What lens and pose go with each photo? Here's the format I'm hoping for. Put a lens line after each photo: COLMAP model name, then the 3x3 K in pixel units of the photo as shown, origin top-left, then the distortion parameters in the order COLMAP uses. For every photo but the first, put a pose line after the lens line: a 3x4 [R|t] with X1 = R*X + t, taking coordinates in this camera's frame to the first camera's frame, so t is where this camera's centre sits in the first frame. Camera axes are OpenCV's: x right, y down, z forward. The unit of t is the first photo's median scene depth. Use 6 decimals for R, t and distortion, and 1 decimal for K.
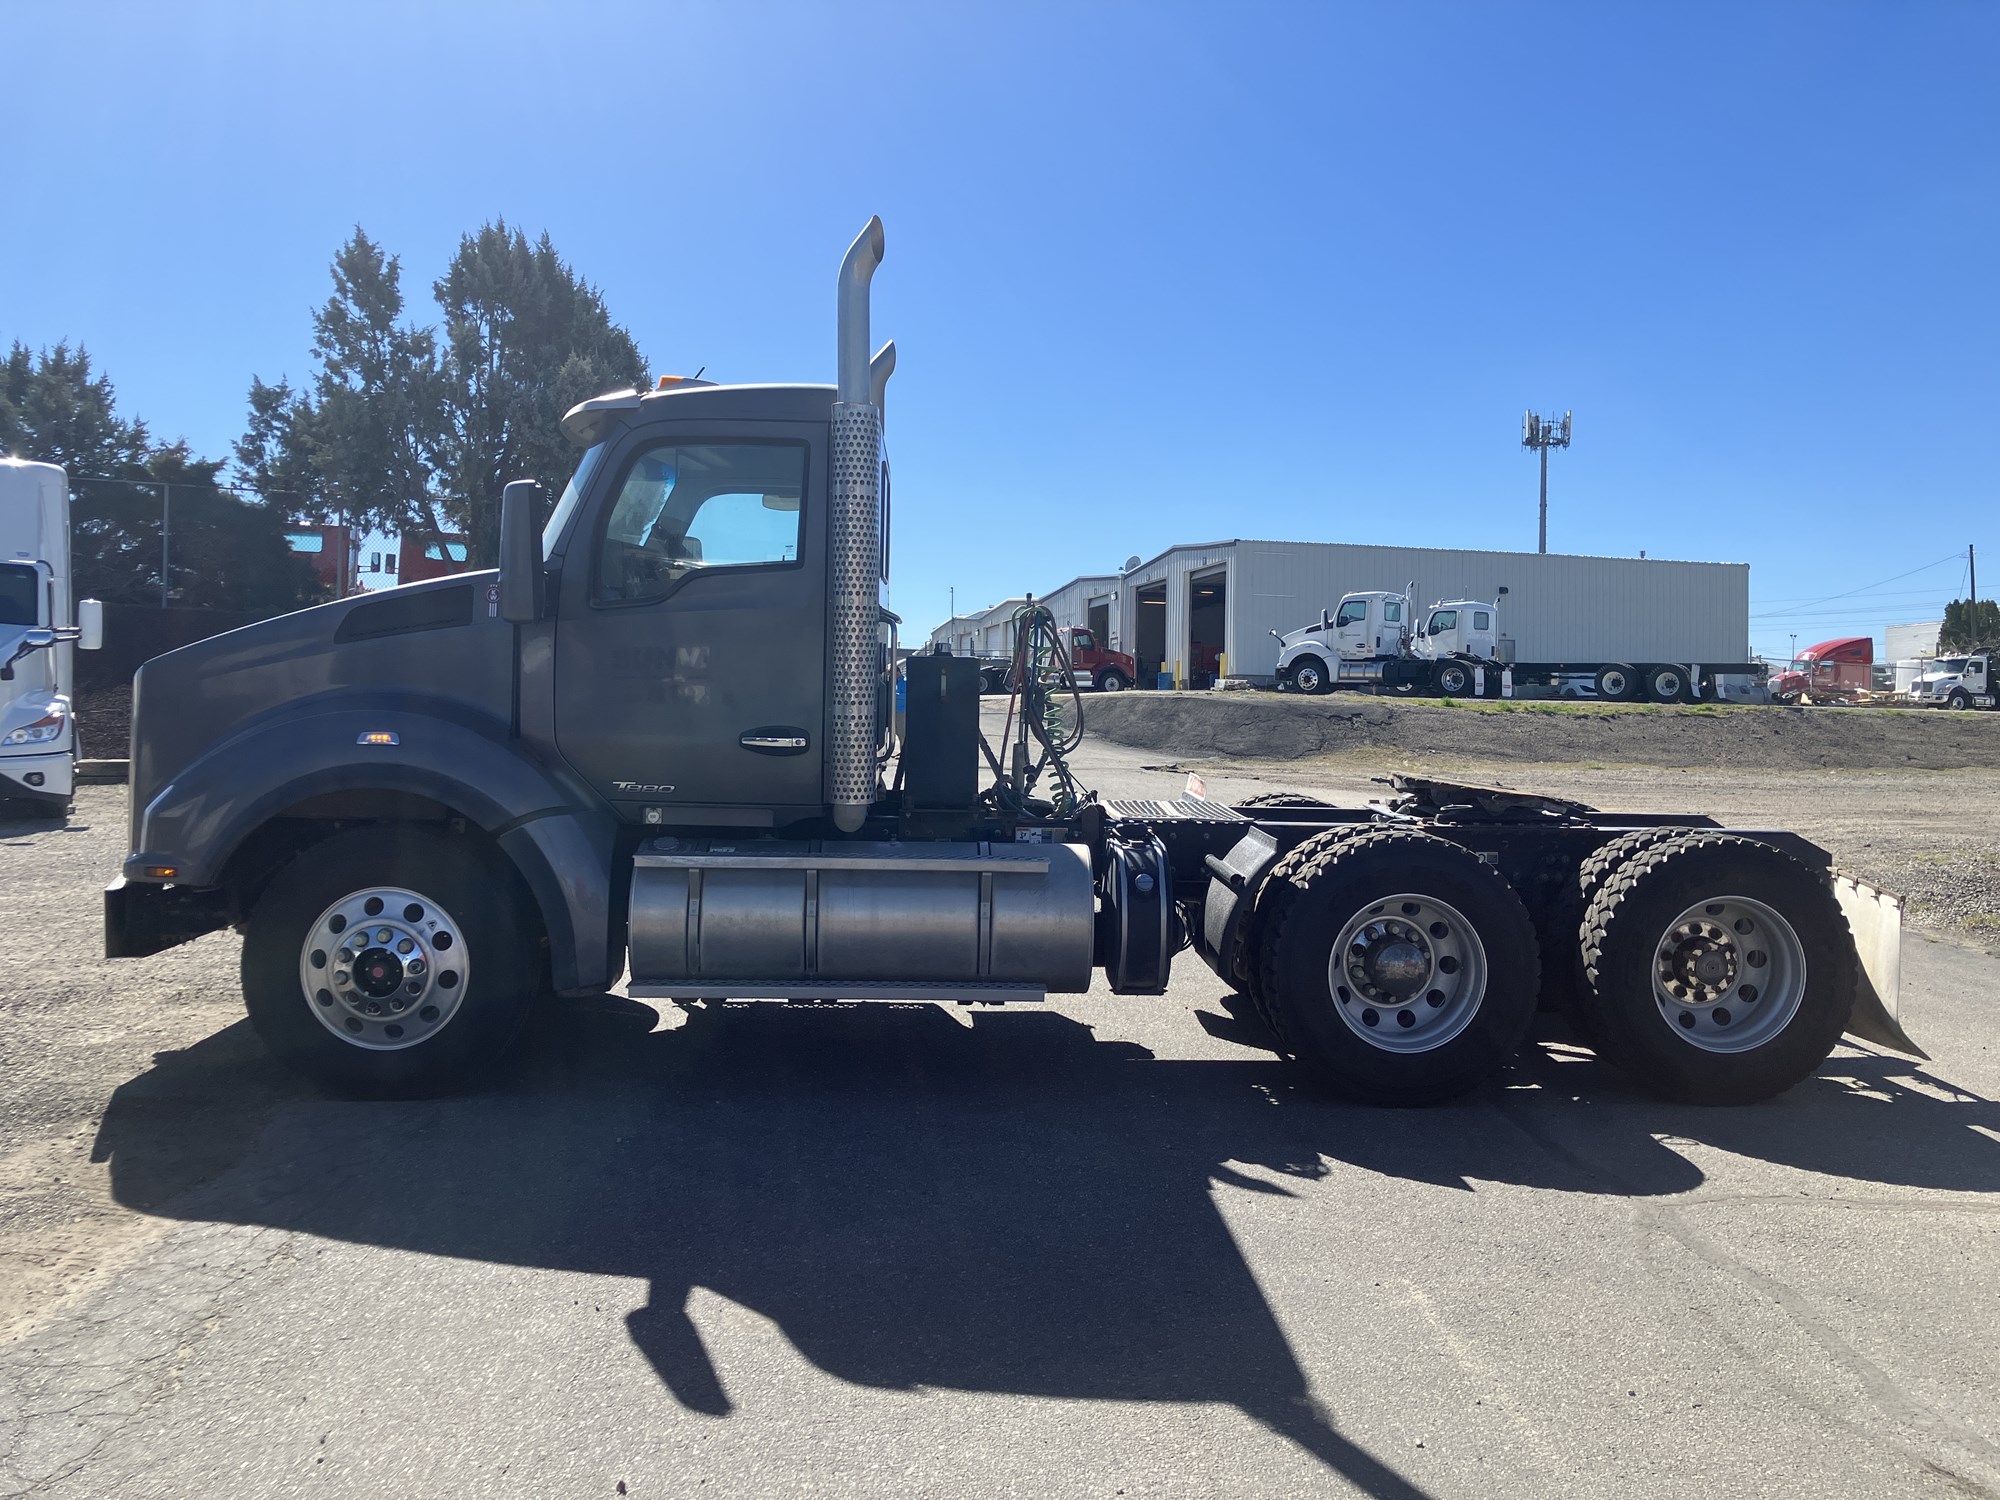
lens RADIAL K [[1623.9, 0, 1008.7], [0, 1623.9, 793.4], [0, 0, 1]] dist [0.083130, -0.146011]
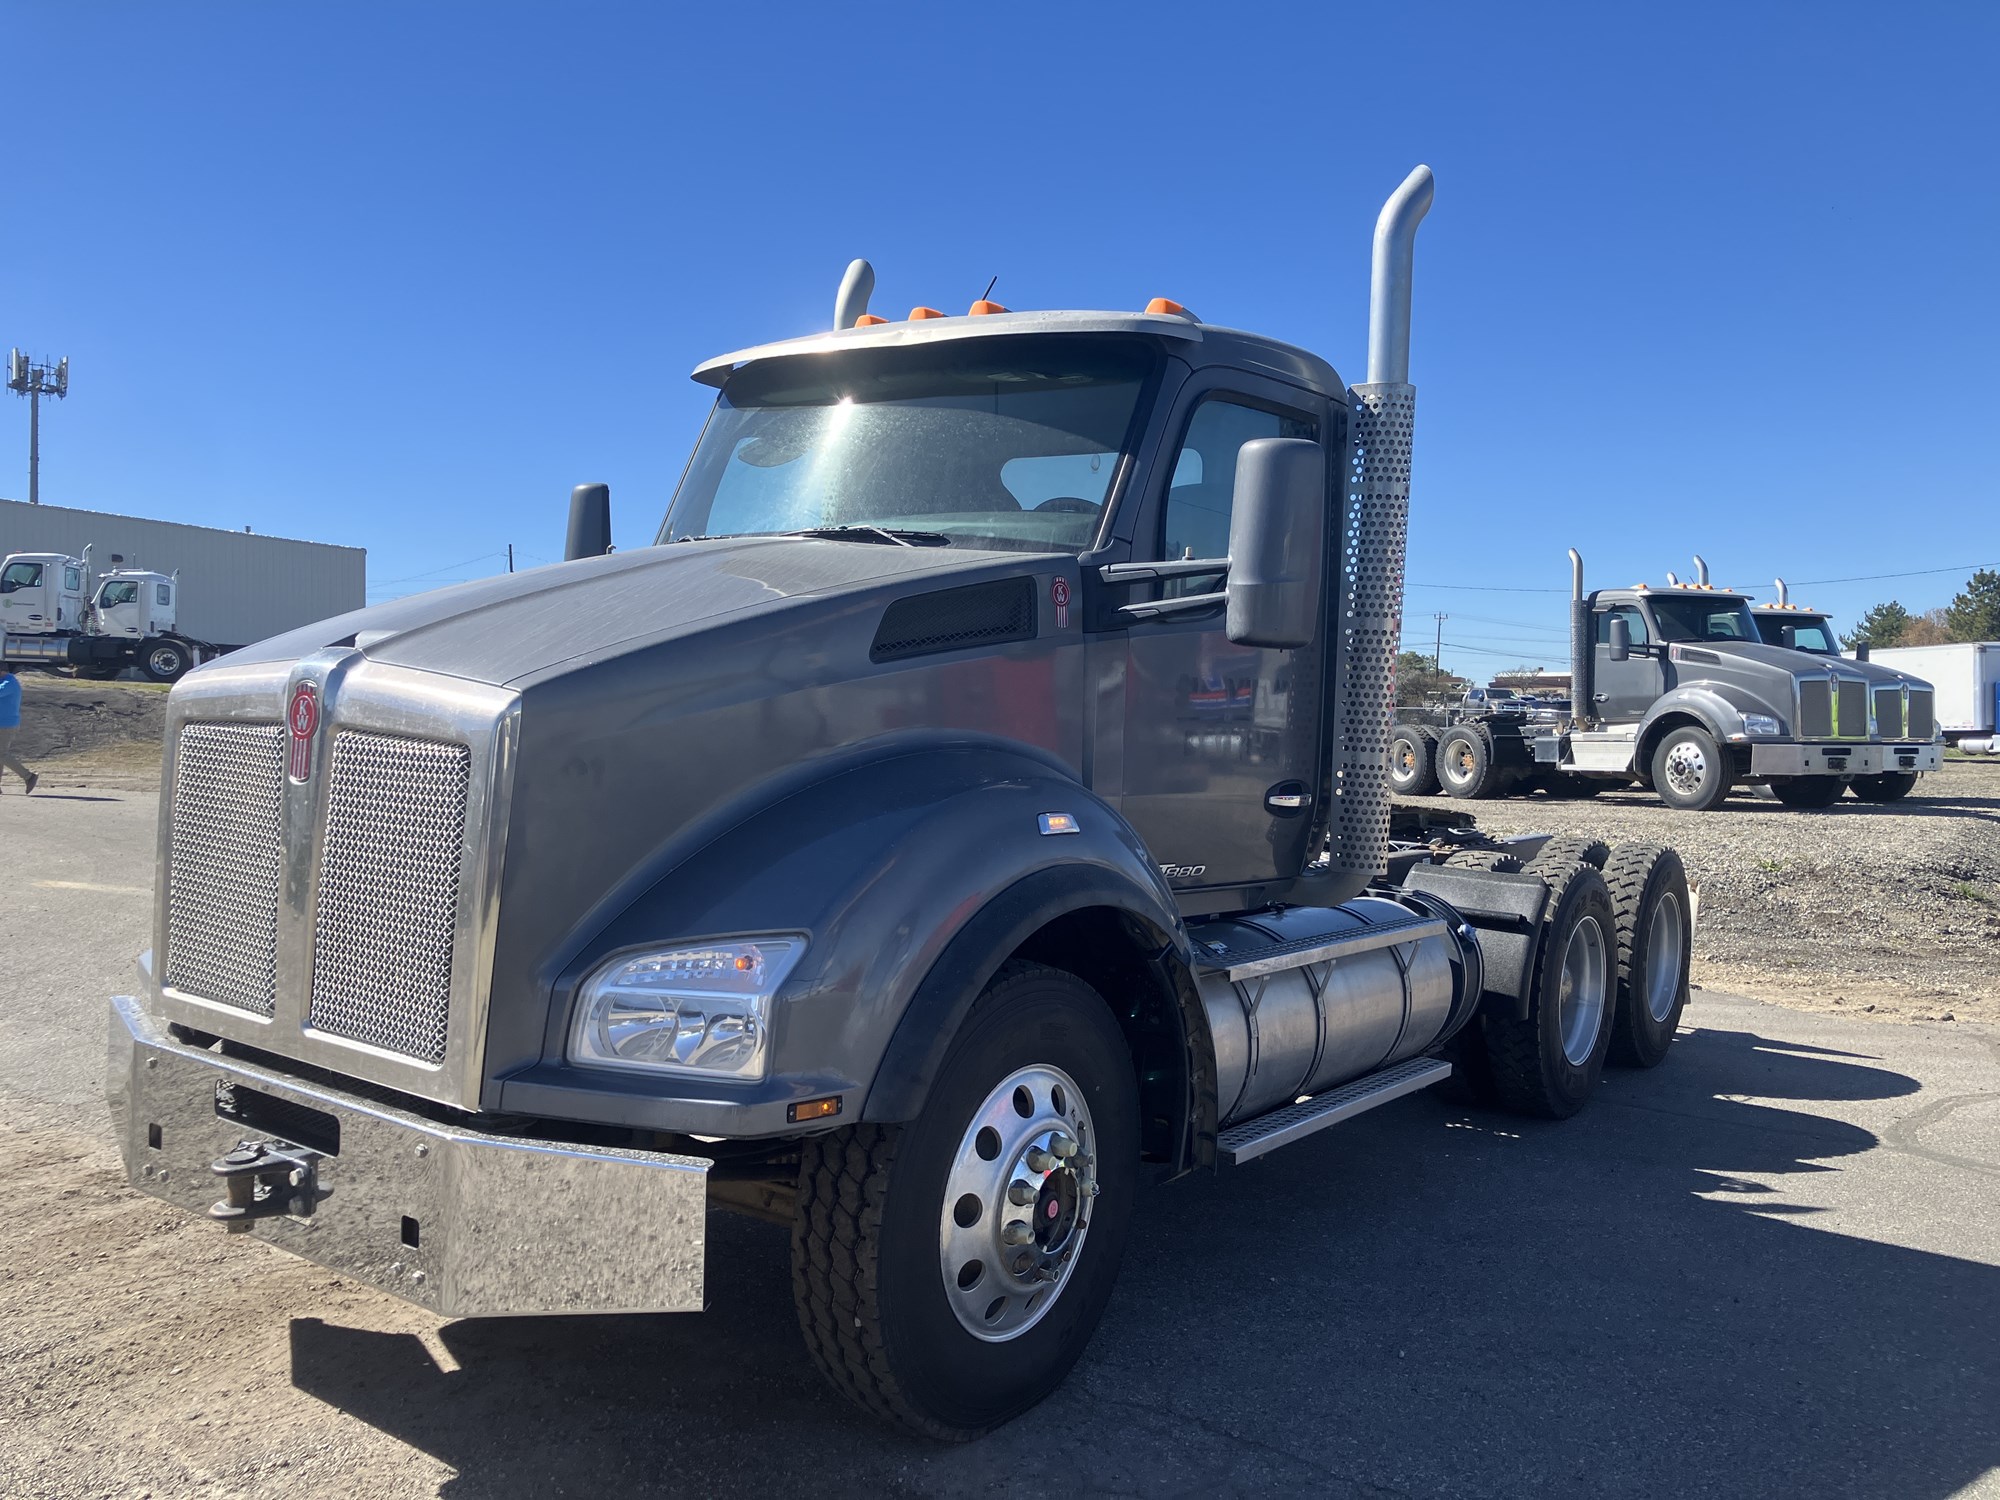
lens RADIAL K [[1649.0, 0, 1040.5], [0, 1649.0, 758.1], [0, 0, 1]] dist [0.012457, -0.000791]
pose [[0.633862, -0.022767, 0.773111, -0.847472], [0.030629, 0.999521, 0.004321, -0.059709], [-0.772839, 0.020941, 0.634256, 0.606942]]
